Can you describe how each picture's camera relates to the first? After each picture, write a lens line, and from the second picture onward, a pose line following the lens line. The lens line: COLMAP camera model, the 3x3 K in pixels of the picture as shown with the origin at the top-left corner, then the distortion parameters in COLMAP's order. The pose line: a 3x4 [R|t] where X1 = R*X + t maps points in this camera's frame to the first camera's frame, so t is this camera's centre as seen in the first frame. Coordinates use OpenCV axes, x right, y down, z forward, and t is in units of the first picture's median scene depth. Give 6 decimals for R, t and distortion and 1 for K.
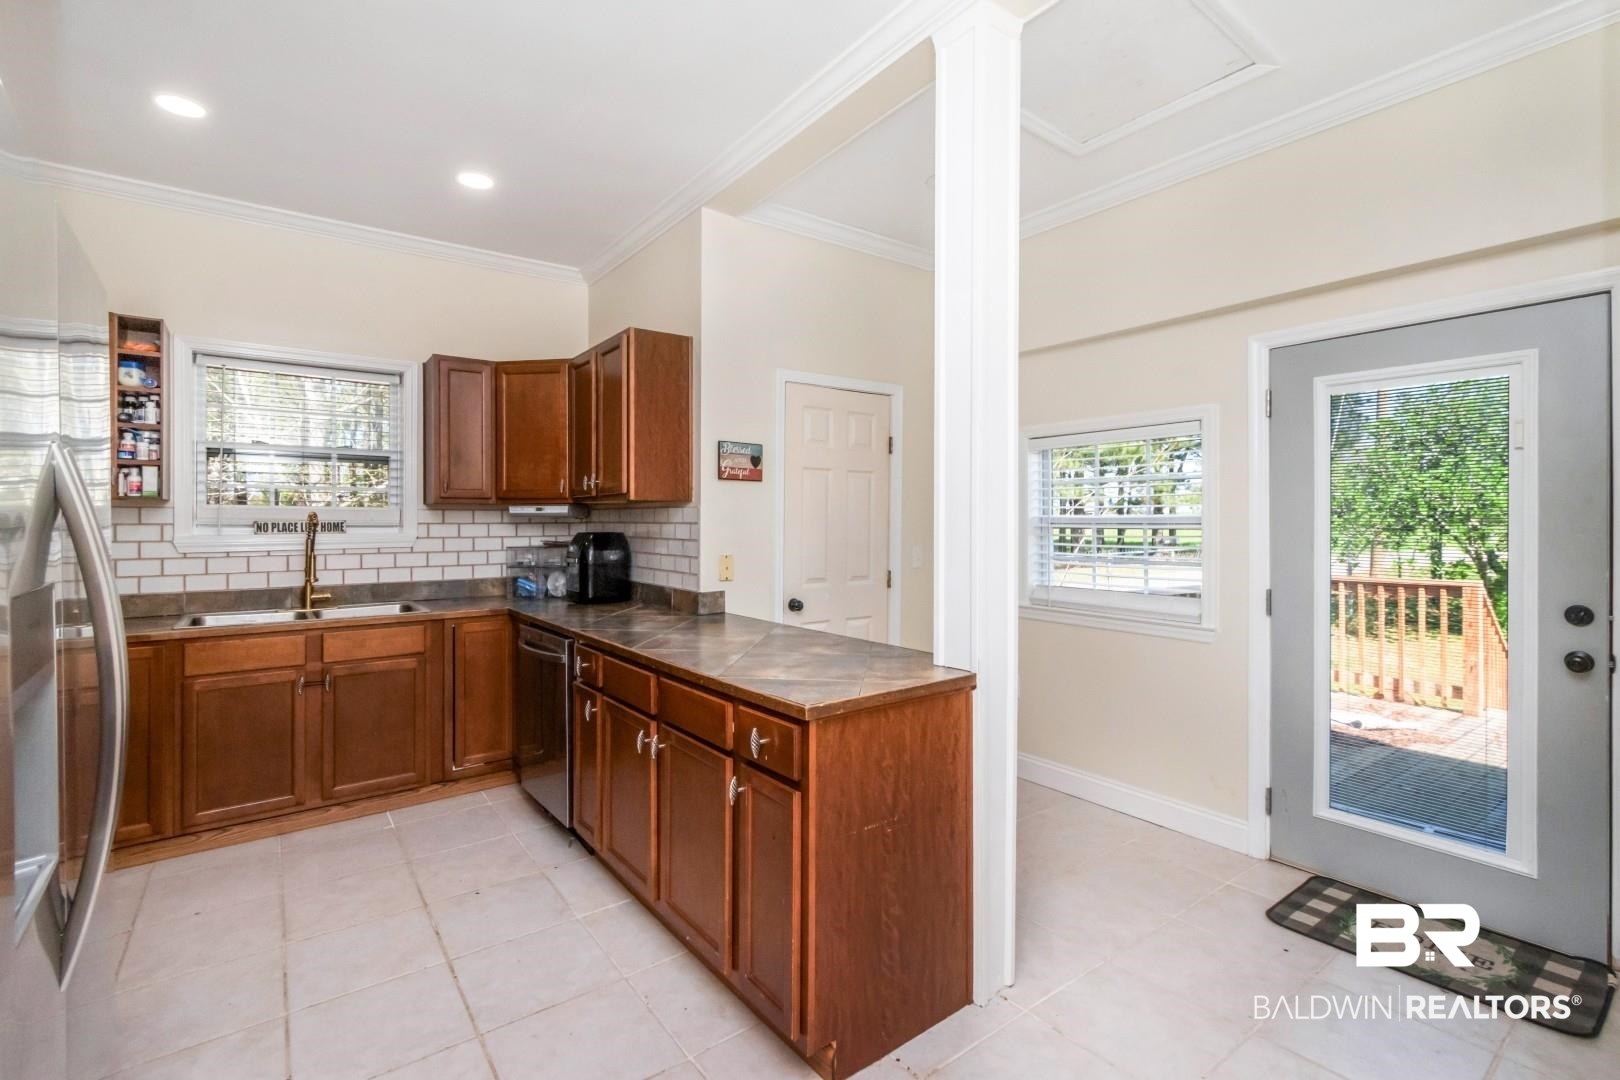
lens RADIAL K [[721.7, 0, 796.2], [0, 721.7, 517.1], [0, 0, 1]] dist [0.000881, -0.000019]
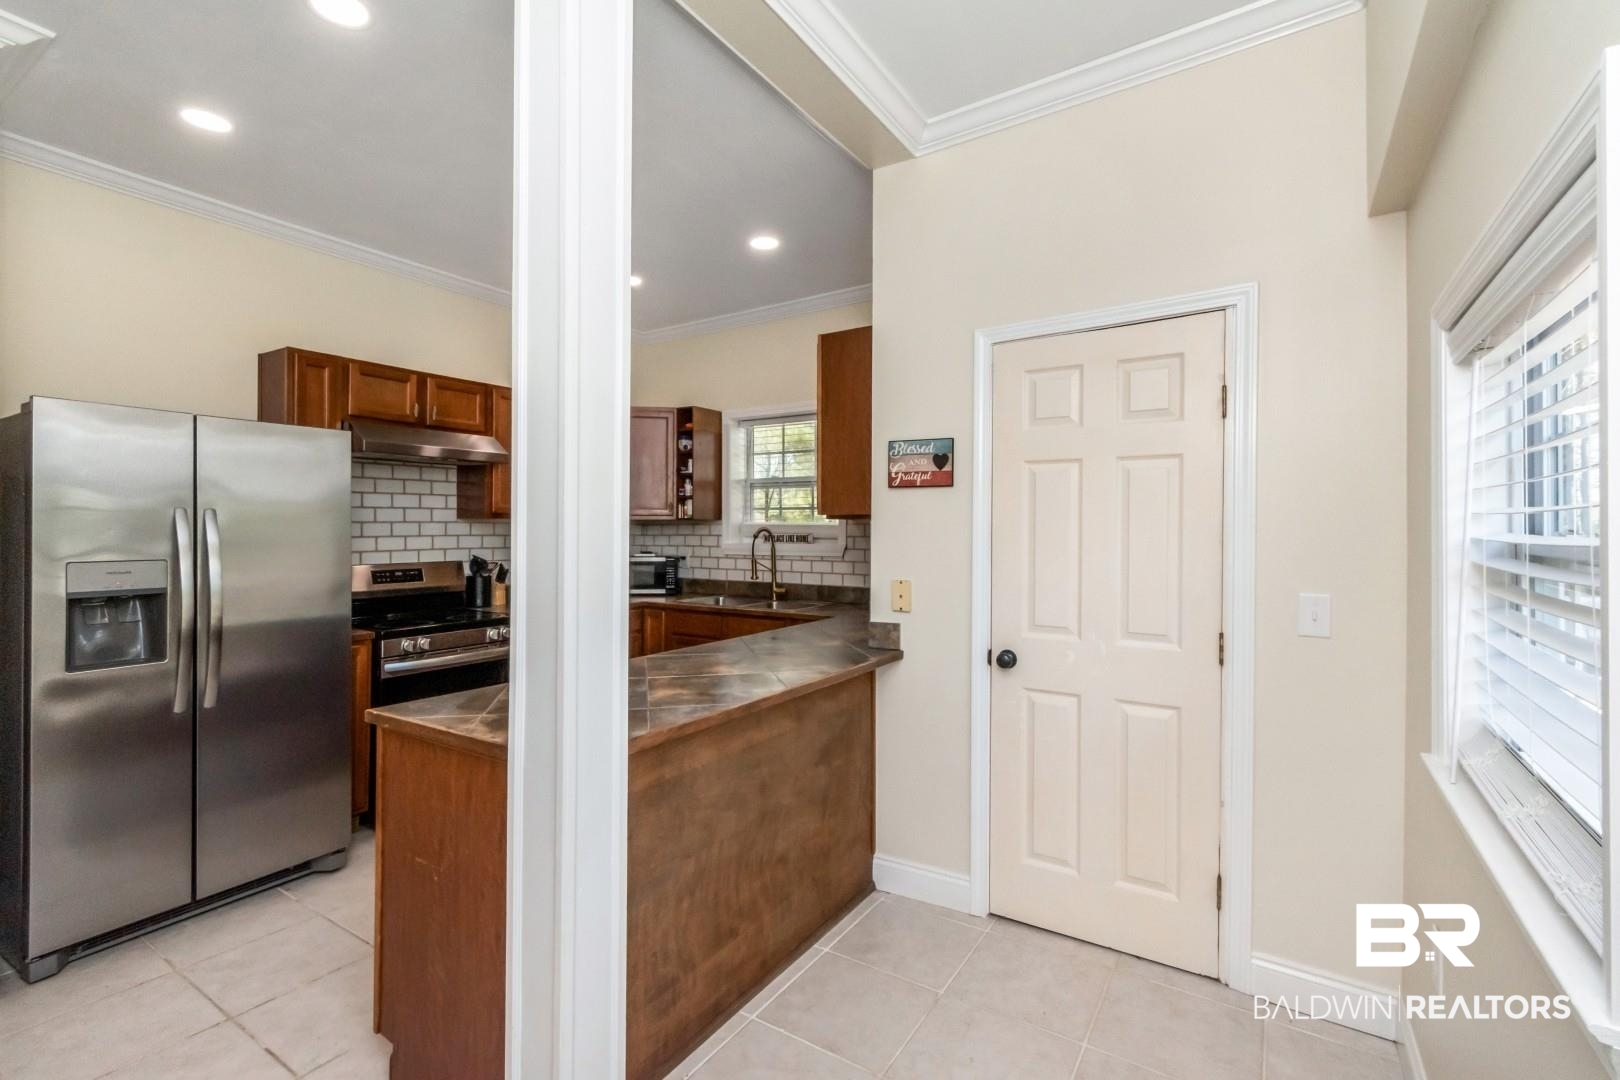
lens RADIAL K [[723.8, 0, 810.0], [0, 723.8, 540.0], [0, 0, 1]] dist [0.002829, 0.000192]
pose [[0.346720, 0.015888, -0.937834, 0.630389], [0.000183, 0.999855, 0.017006, -0.006642], [0.937969, -0.006068, 0.346667, 0.618265]]
